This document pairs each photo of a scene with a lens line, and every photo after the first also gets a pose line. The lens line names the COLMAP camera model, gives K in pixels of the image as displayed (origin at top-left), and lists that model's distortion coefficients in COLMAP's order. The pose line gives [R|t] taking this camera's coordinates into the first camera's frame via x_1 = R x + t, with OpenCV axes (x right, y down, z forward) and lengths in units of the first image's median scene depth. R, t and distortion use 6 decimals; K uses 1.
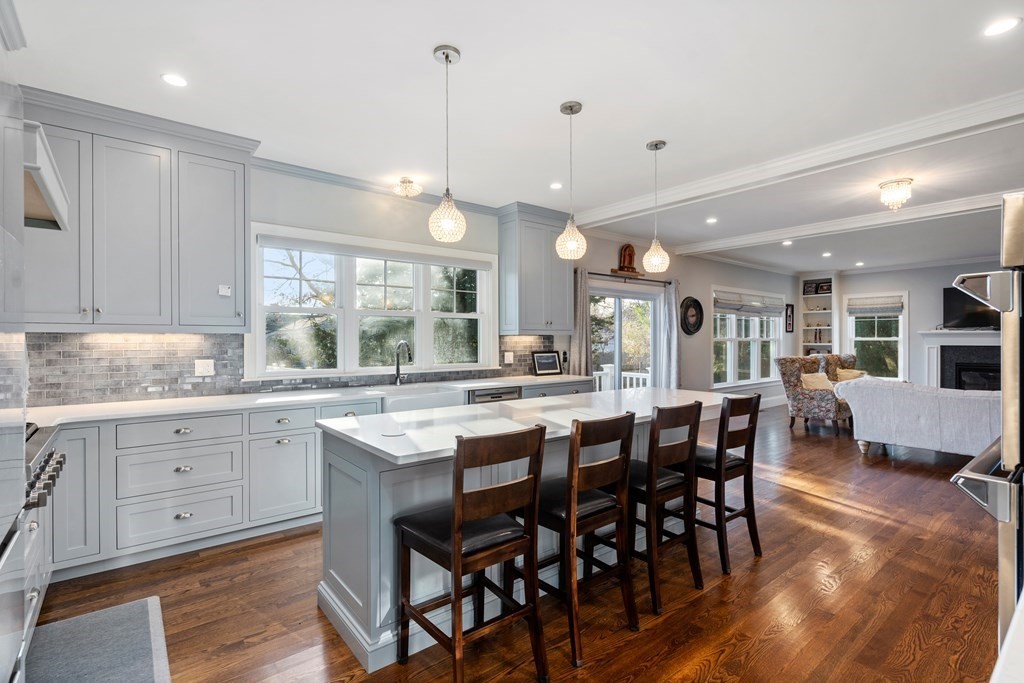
lens RADIAL K [[471.5, 0, 511.7], [0, 471.5, 342.2], [0, 0, 1]] dist [-0.014978, 0.000581]
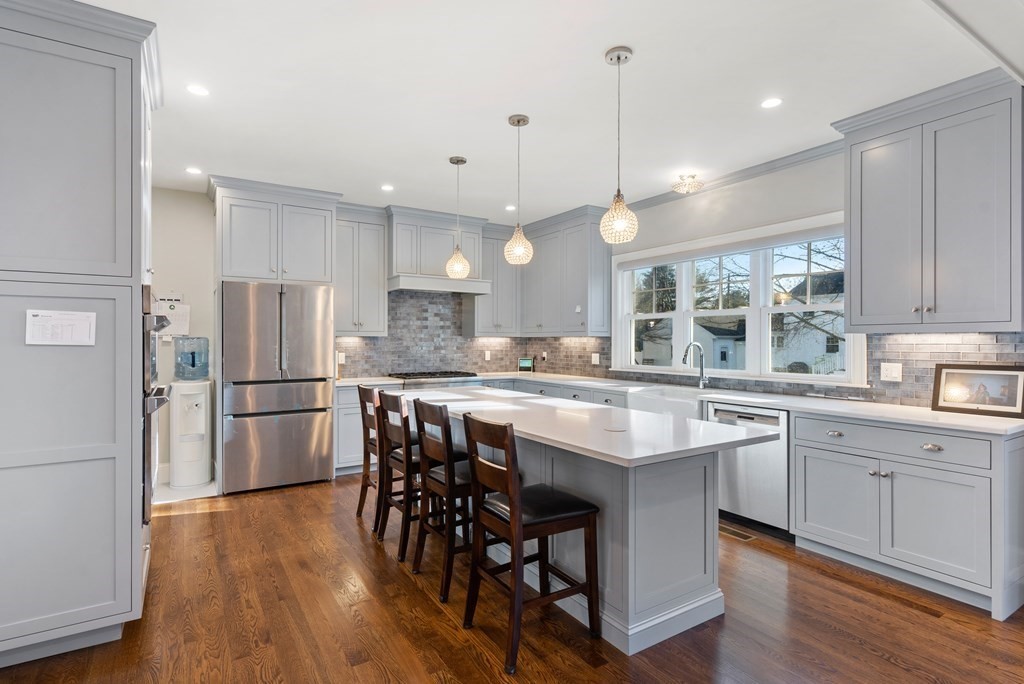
lens RADIAL K [[493.6, 0, 505.4], [0, 493.6, 339.7], [0, 0, 1]] dist [0.006294, 0.000350]
pose [[-0.105855, 0.000540, -0.994381, 0.908394], [-0.005140, 0.999986, 0.001090, -0.007865], [0.994368, 0.005226, -0.105851, 0.796410]]
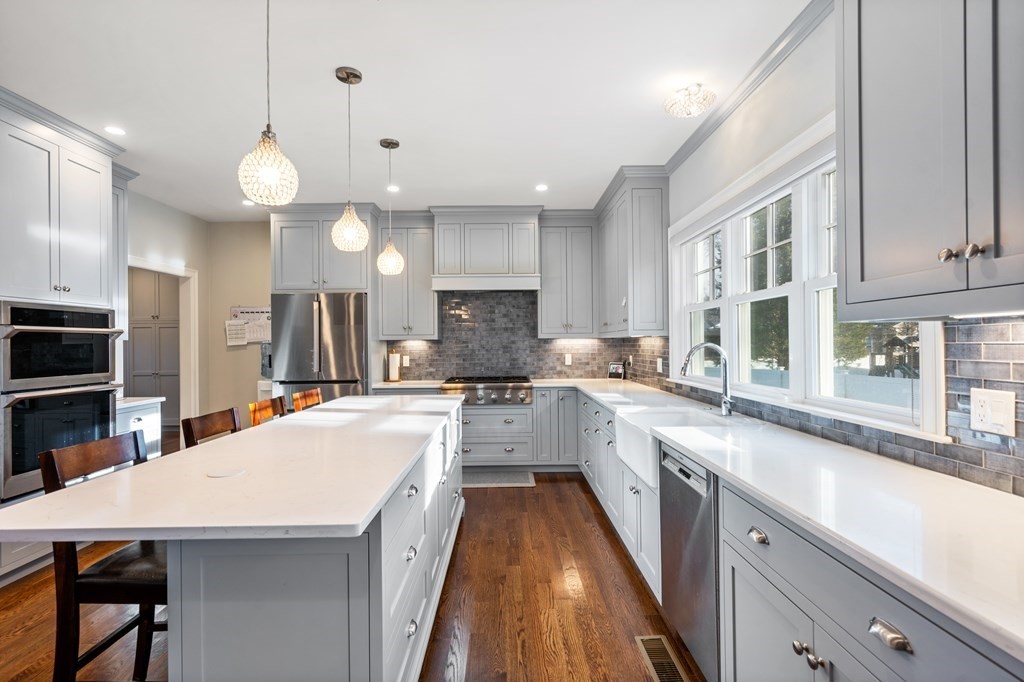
lens RADIAL K [[471.5, 0, 514.4], [0, 471.5, 341.9], [0, 0, 1]] dist [-0.014978, 0.000581]
pose [[-0.600588, 0.005085, -0.799542, 0.465745], [0.006731, 0.999976, 0.001303, -0.007386], [0.799530, -0.004599, -0.600608, 1.291671]]
